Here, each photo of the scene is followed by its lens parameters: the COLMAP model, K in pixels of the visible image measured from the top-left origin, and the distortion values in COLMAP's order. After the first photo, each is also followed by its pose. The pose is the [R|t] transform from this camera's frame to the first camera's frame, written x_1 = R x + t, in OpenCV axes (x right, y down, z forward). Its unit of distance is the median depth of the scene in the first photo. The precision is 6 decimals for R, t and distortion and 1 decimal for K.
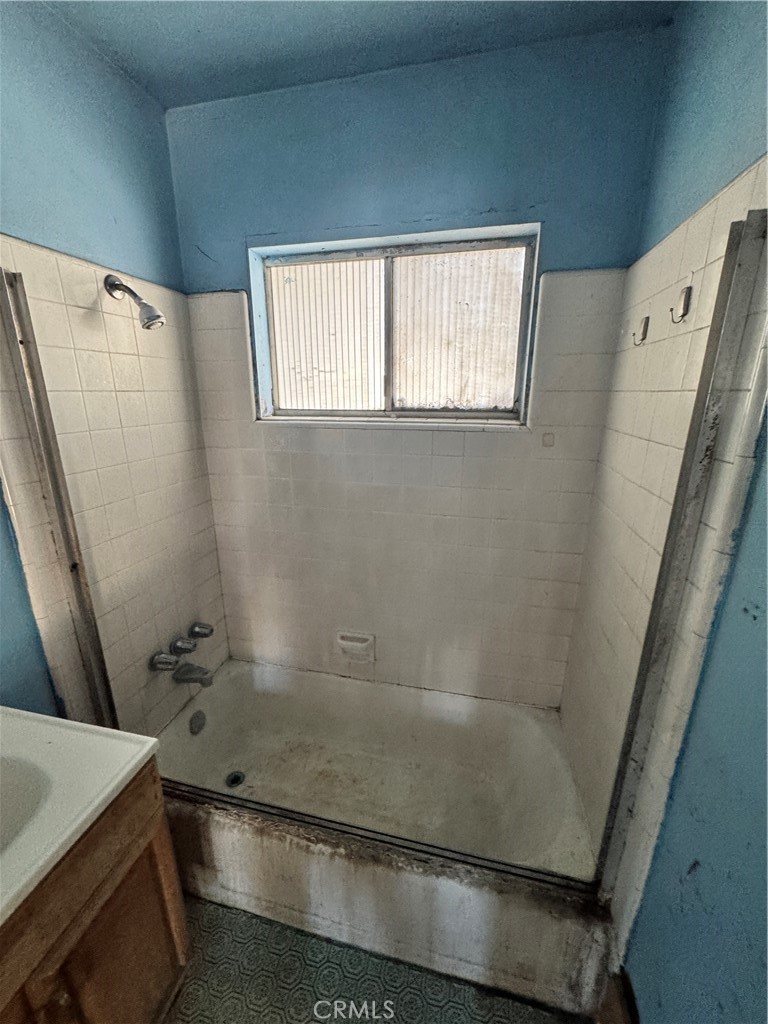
lens RADIAL K [[413.8, 0, 379.1], [0, 413.8, 512.4], [0, 0, 1]] dist [0.000052, -0.000228]
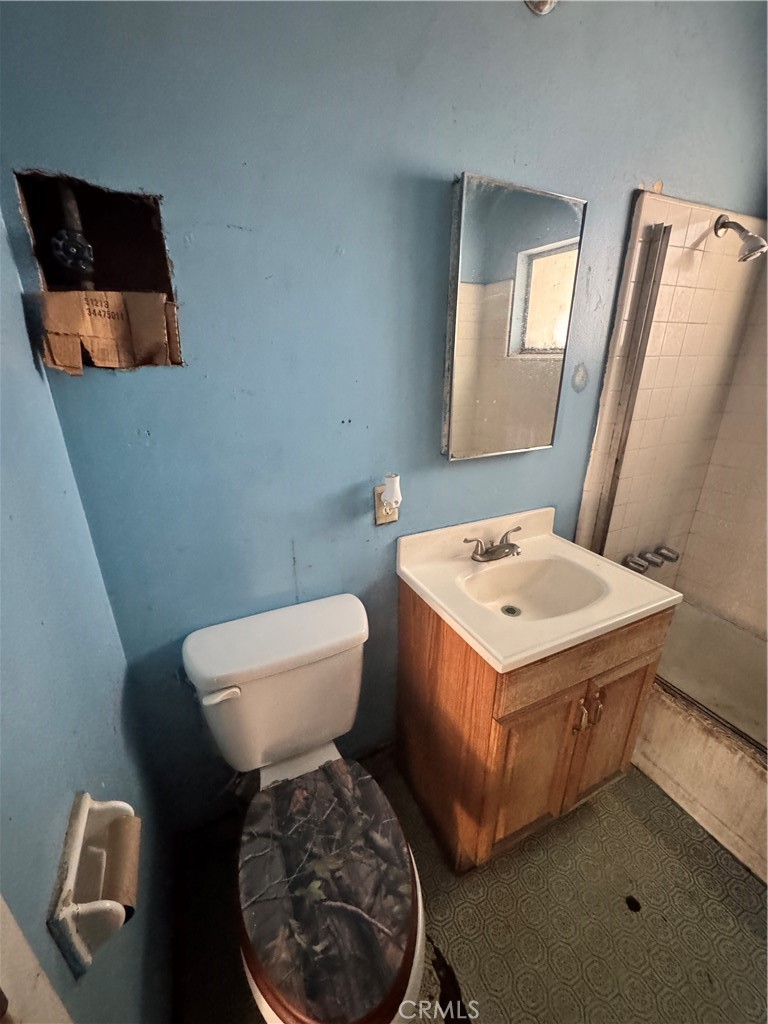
lens RADIAL K [[413.8, 0, 383.6], [0, 413.8, 509.5], [0, 0, 1]] dist [0.000052, -0.000228]
pose [[0.625751, 0.277824, -0.728869, -0.185353], [-0.217392, 0.959512, 0.179102, 0.191697], [0.749117, 0.046377, 0.660812, -0.391817]]
